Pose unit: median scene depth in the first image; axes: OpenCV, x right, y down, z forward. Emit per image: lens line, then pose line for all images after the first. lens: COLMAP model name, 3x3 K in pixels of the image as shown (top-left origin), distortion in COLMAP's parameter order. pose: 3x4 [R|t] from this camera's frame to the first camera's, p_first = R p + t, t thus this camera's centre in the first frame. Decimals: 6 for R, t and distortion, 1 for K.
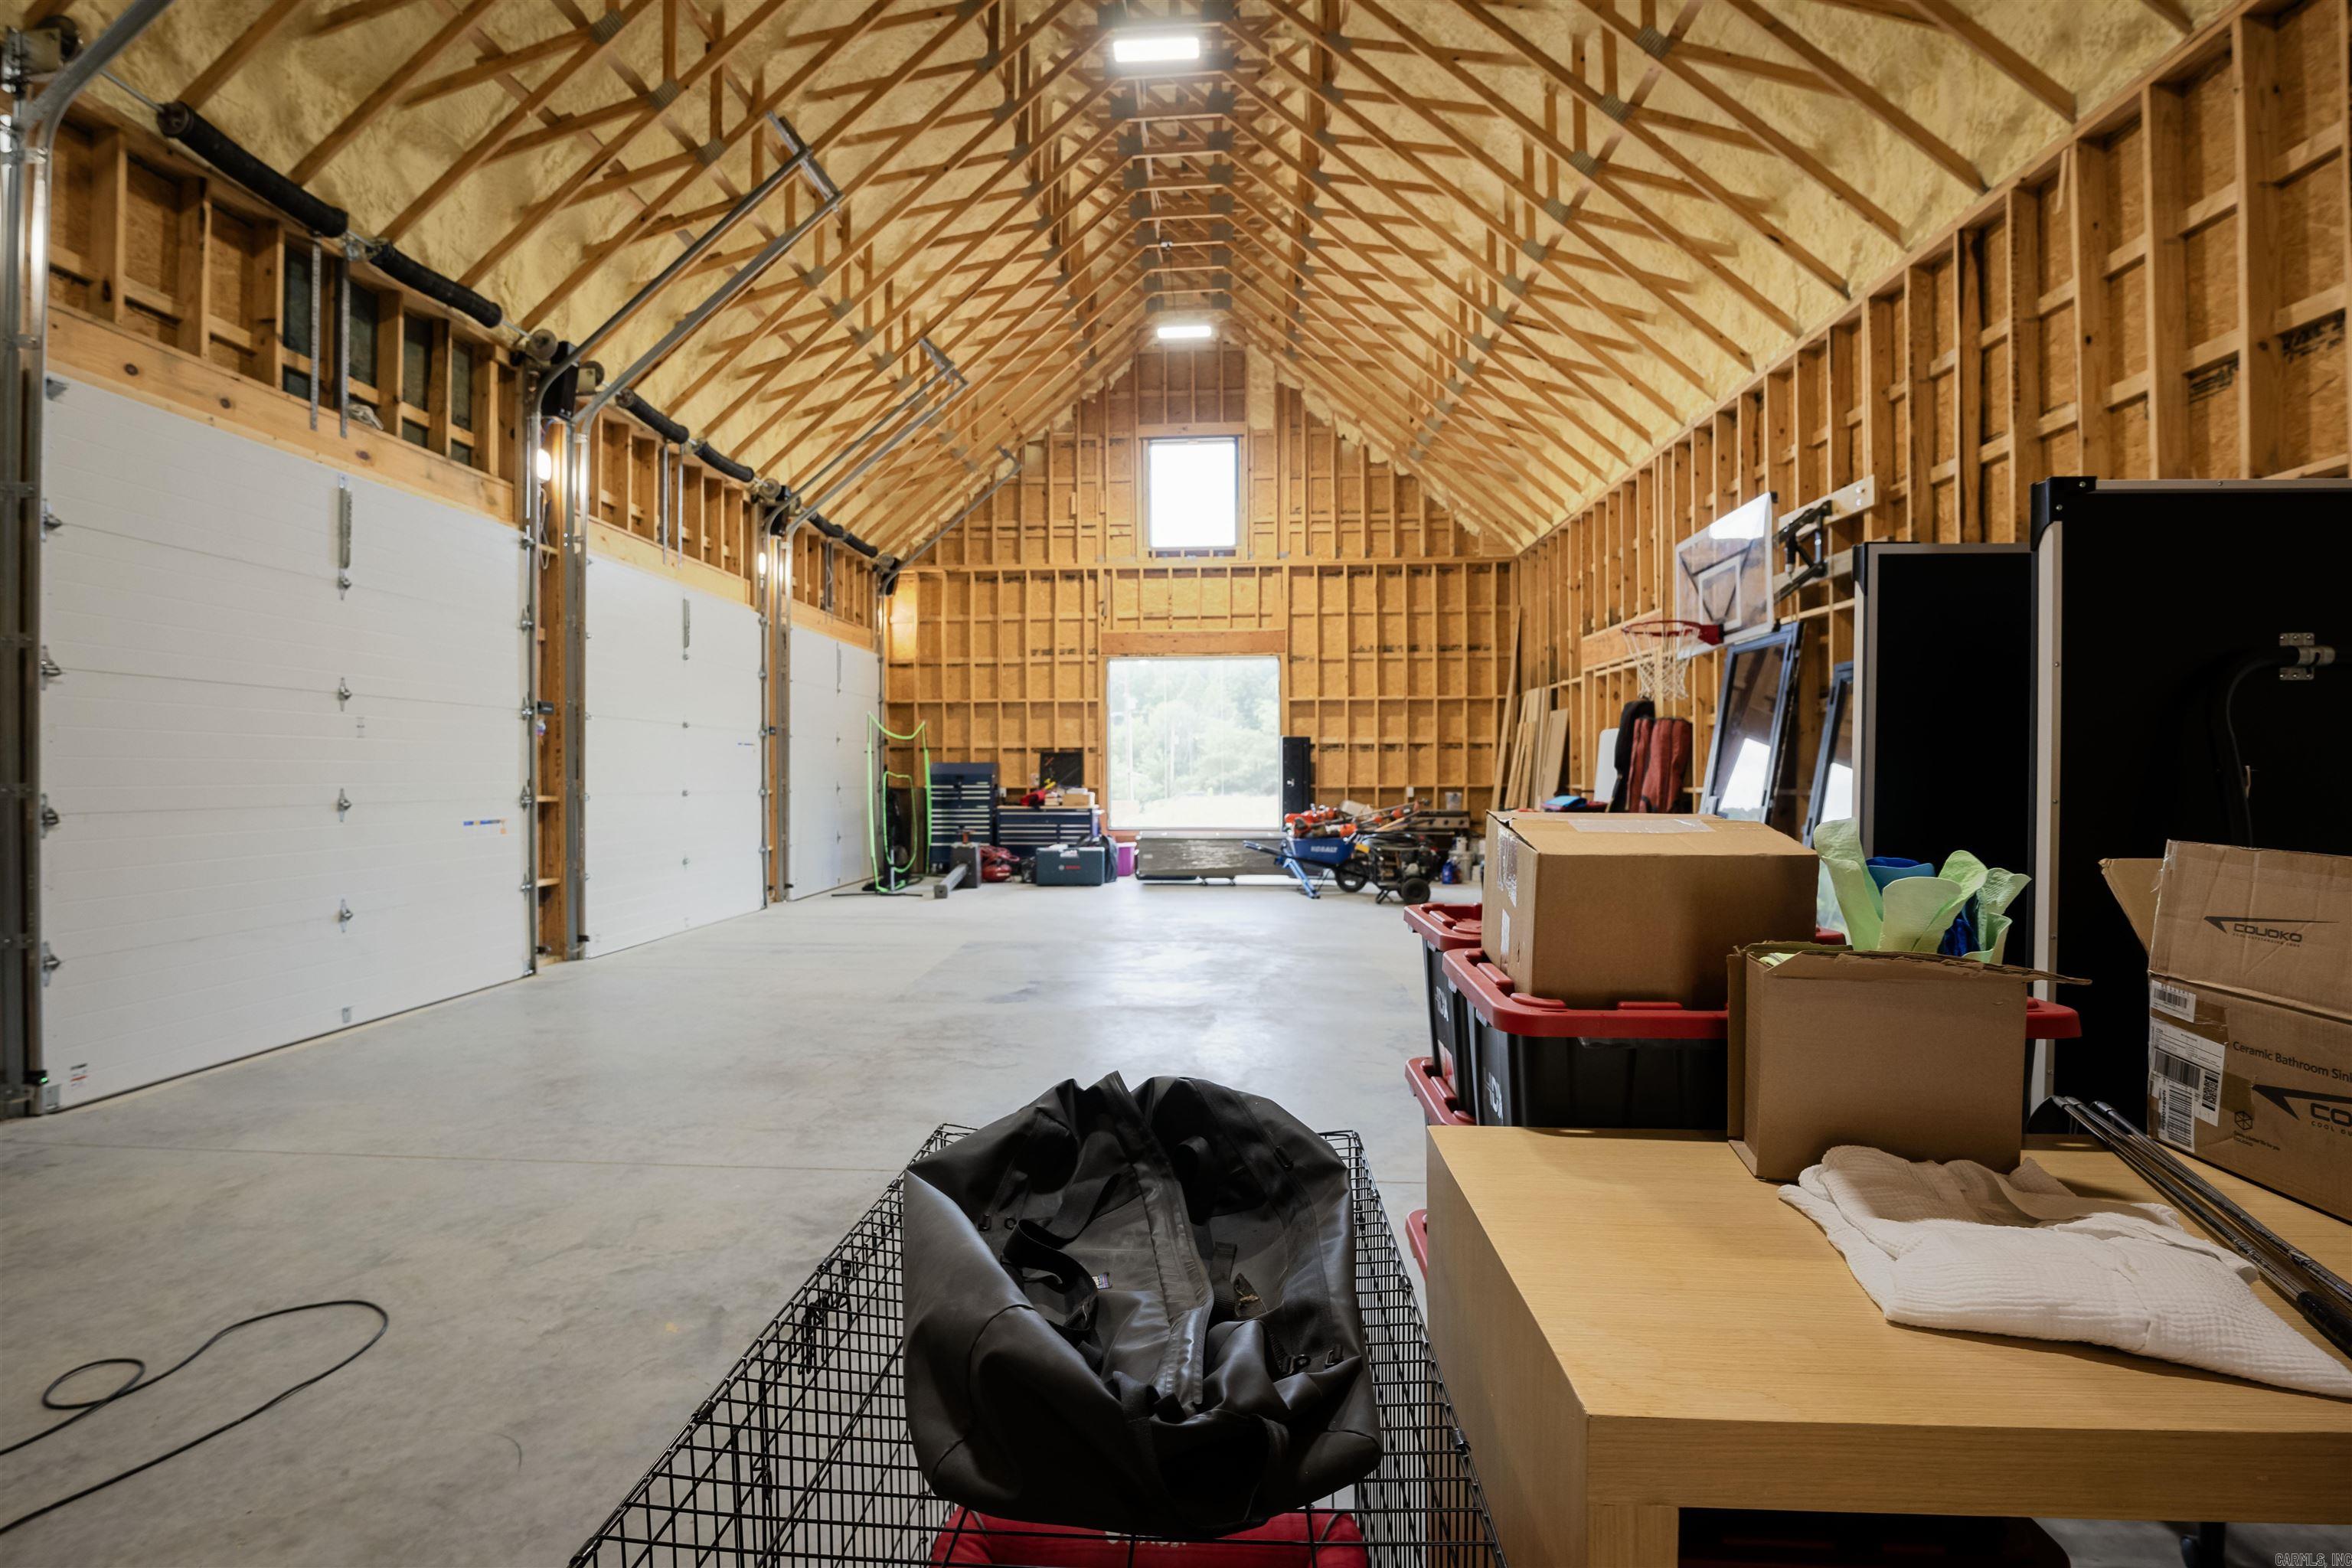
lens RADIAL K [[1061.2, 0, 1177.1], [0, 1061.2, 775.1], [0, 0, 1]] dist [-0.019637, 0.000619]
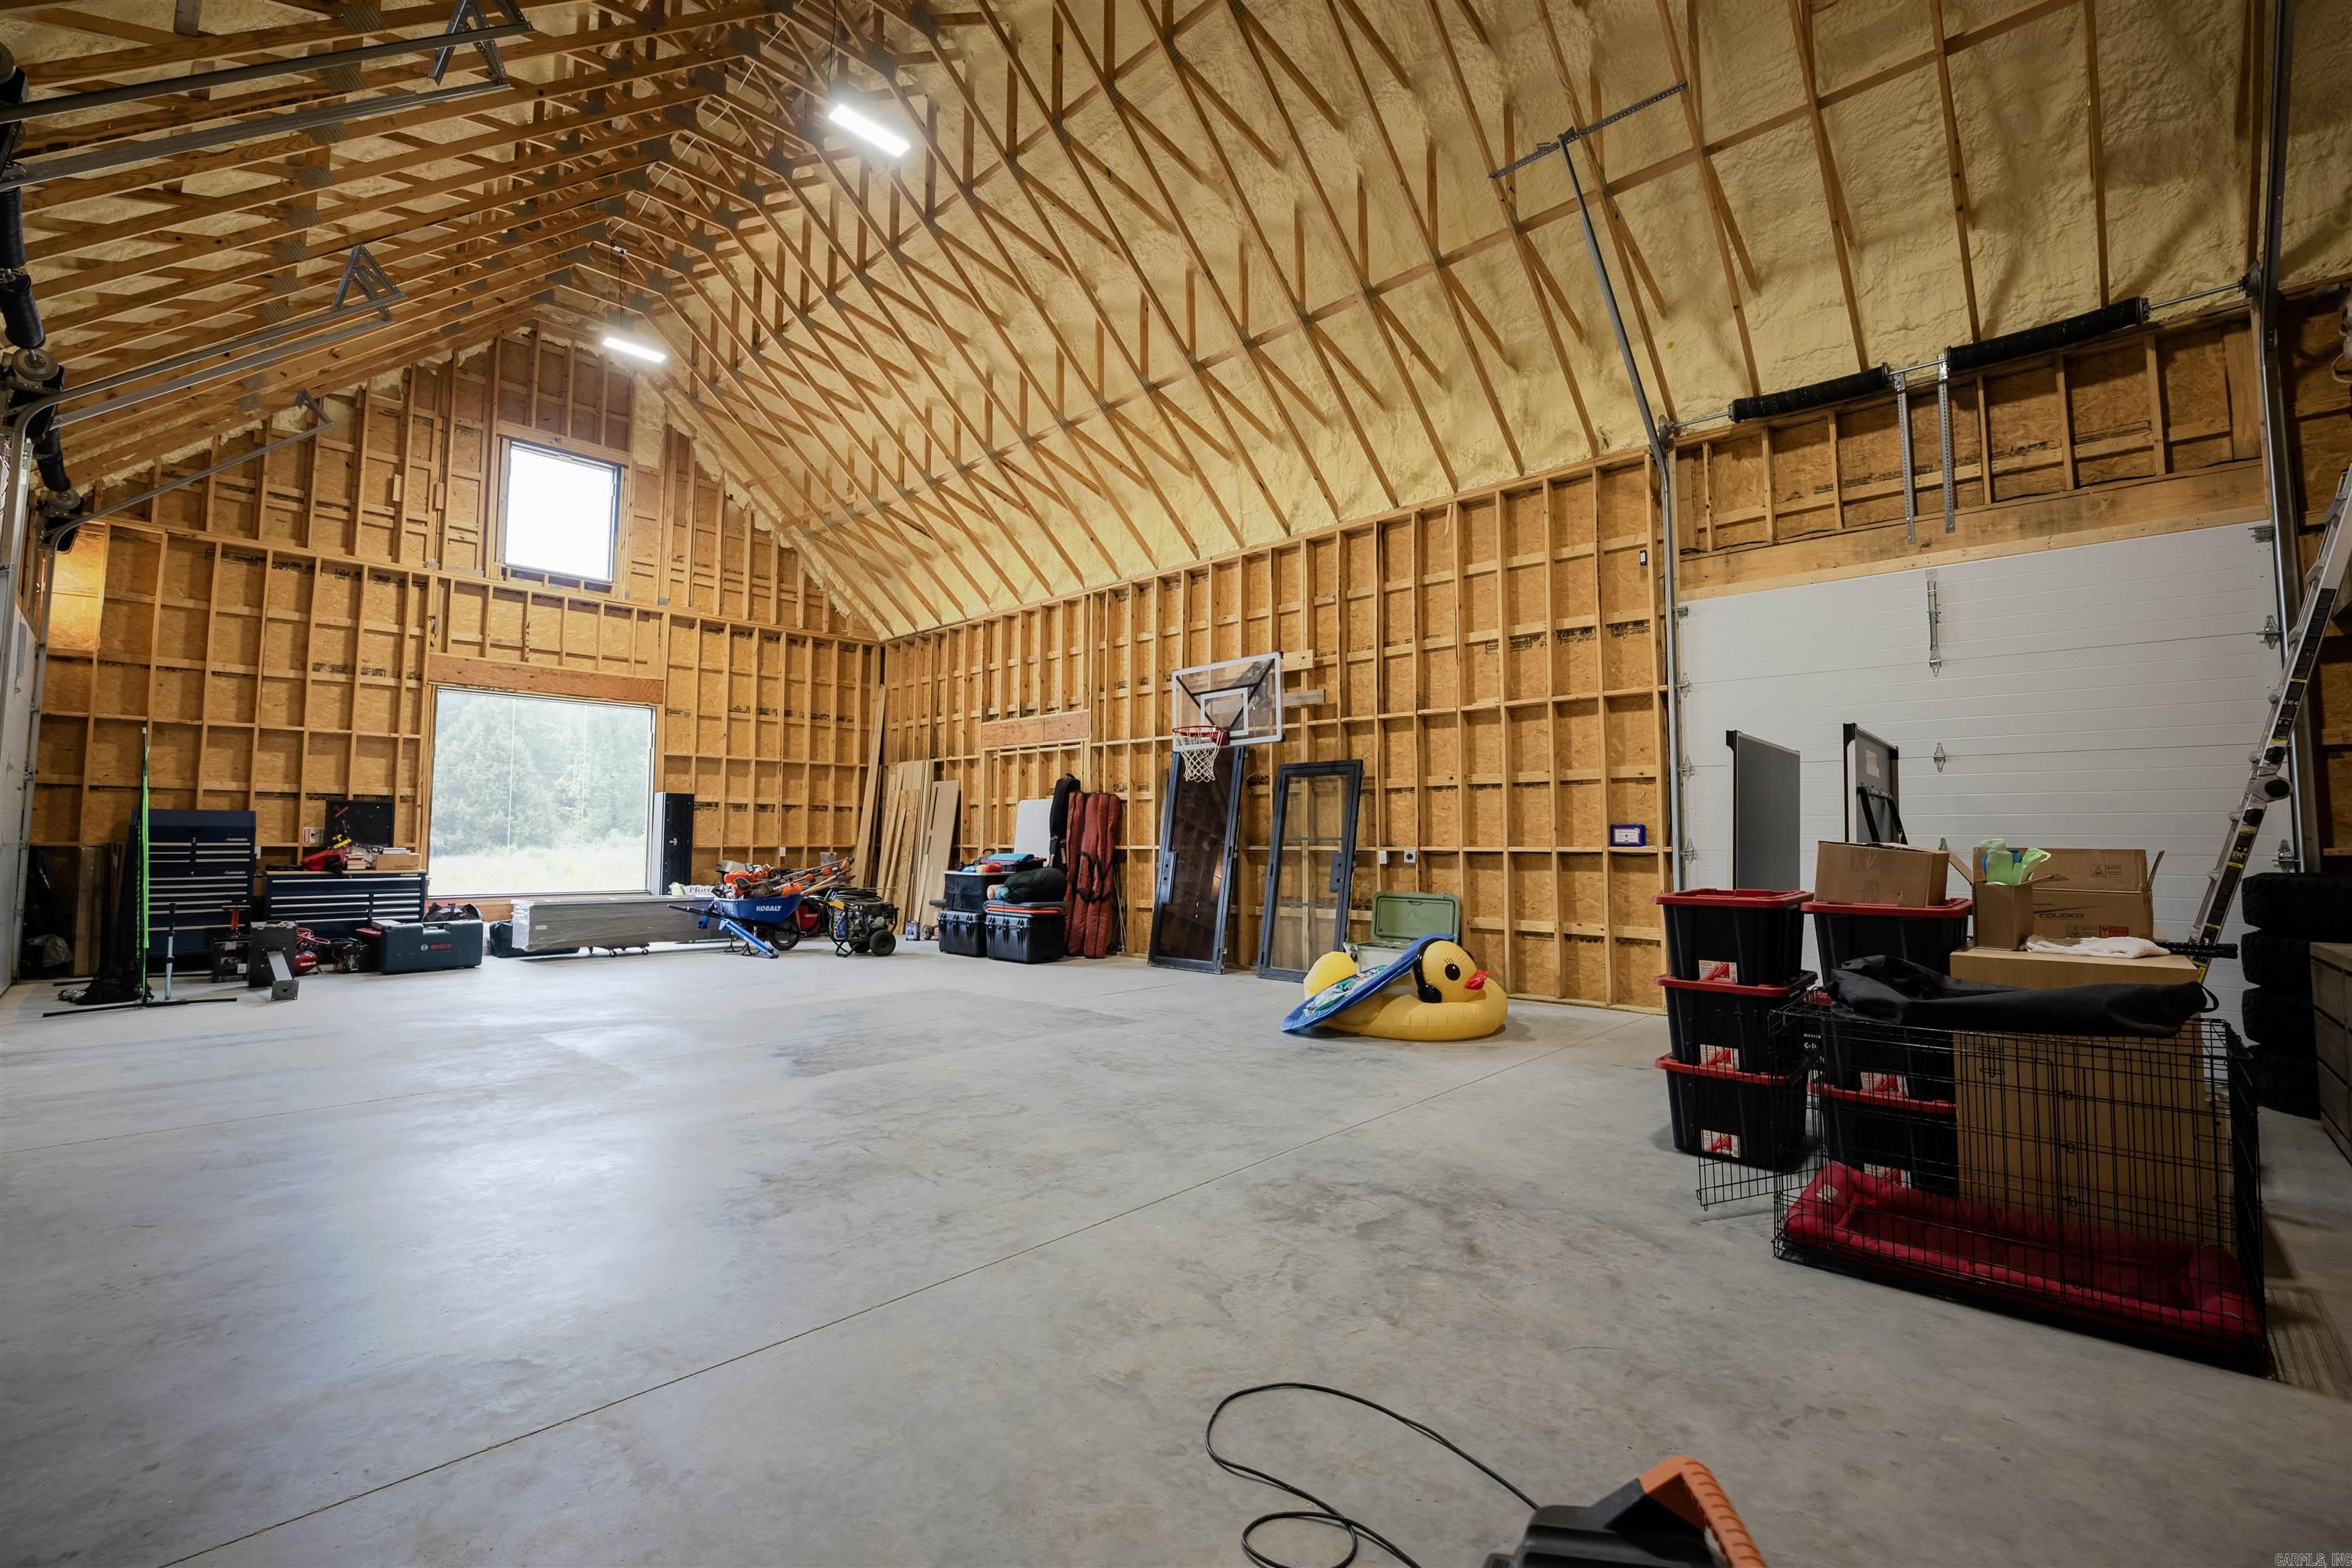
lens RADIAL K [[999.6, 0, 1172.8], [0, 999.6, 773.8], [0, 0, 1]] dist [-0.023192, 0.000783]
pose [[0.634418, 0.057488, 0.770850, -0.287600], [-0.005704, 0.997552, -0.069700, 0.005622], [-0.772969, 0.039822, 0.633192, 0.091047]]
